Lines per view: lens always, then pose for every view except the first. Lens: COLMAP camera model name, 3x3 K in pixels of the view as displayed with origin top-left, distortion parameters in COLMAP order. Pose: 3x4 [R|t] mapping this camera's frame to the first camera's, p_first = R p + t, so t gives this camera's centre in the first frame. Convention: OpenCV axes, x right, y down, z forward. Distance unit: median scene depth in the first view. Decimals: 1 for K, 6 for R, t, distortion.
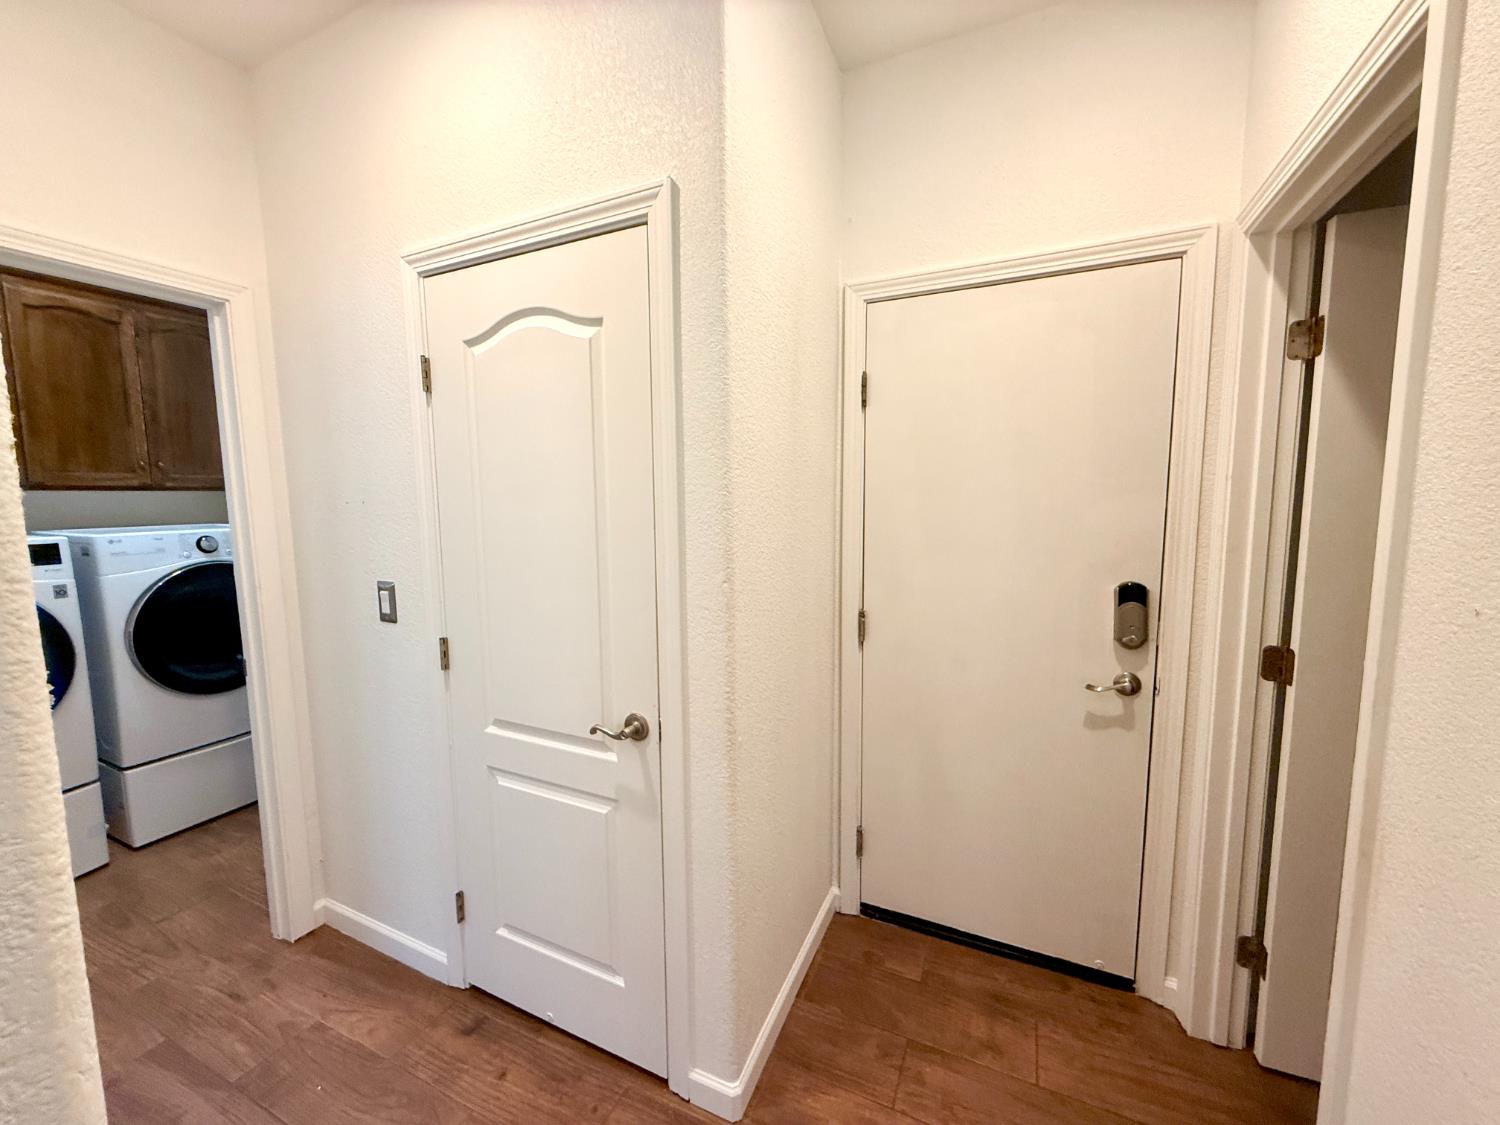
lens RADIAL K [[600.0, 0, 748.2], [0, 600.0, 561.6], [0, 0, 1]] dist [-0.000760, 0.000286]
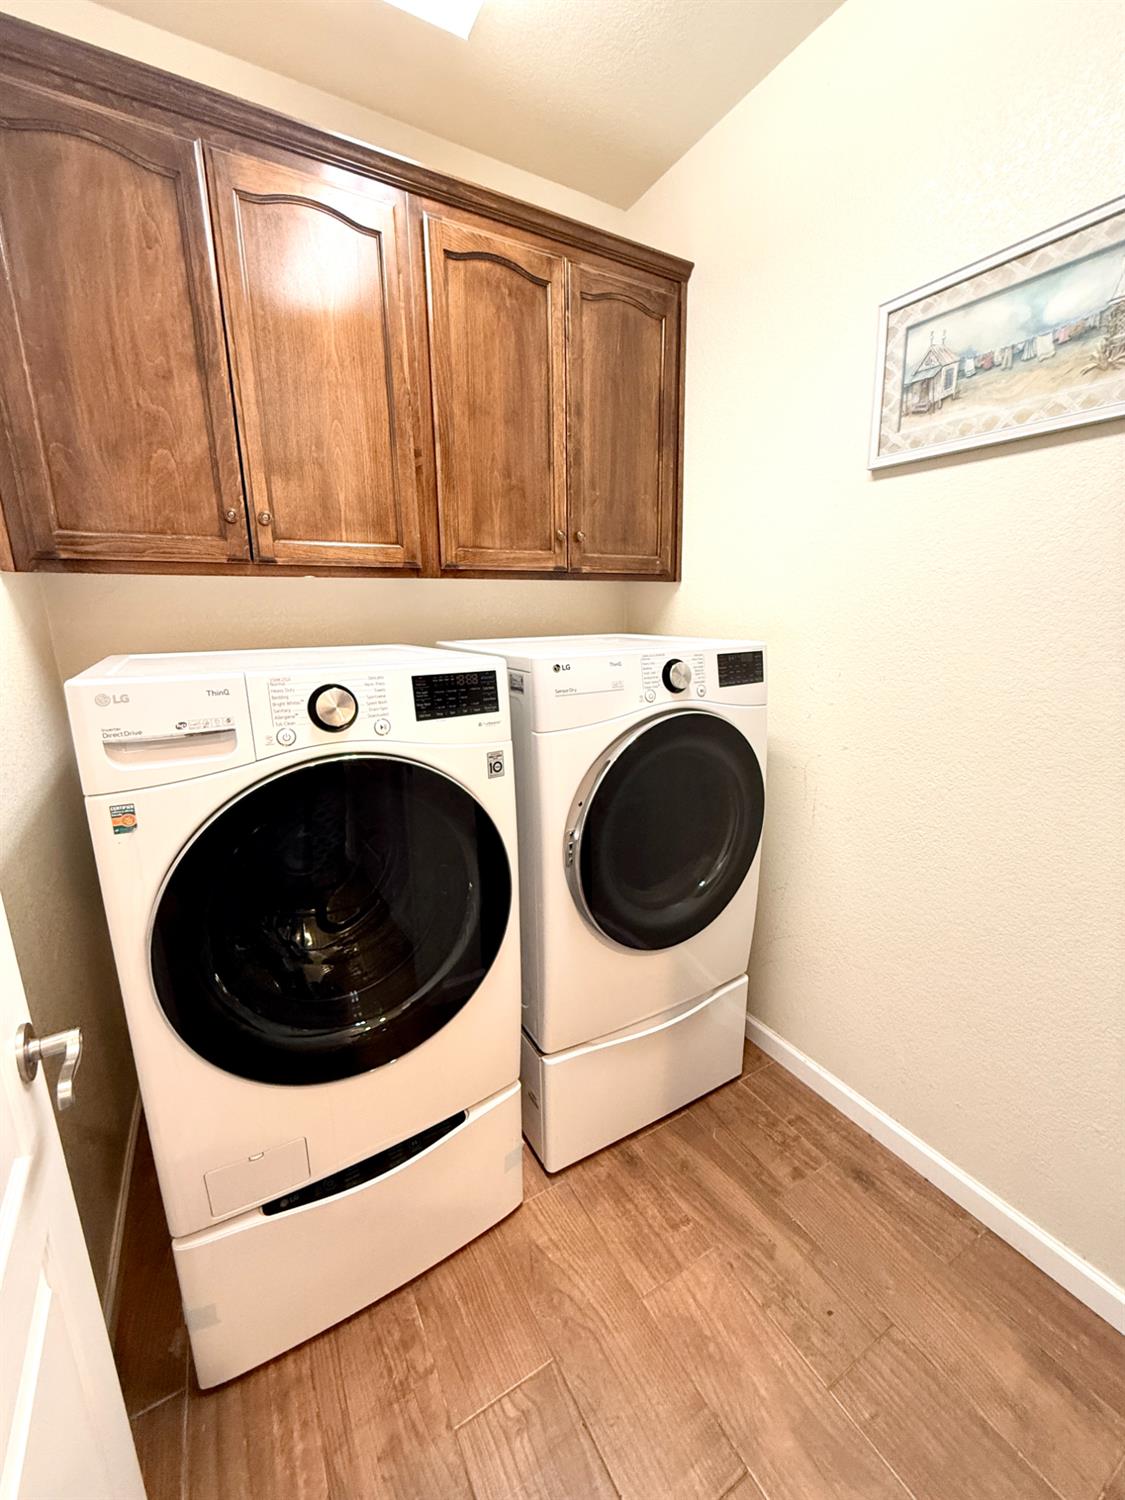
lens RADIAL K [[600.0, 0, 563.7], [0, 600.0, 753.5], [0, 0, 1]] dist [-0.000760, 0.000286]
pose [[0.822638, 0.133046, -0.552779, -0.698727], [-0.059928, 0.987110, 0.148399, -0.035011], [0.565398, -0.088952, 0.820008, 0.522802]]
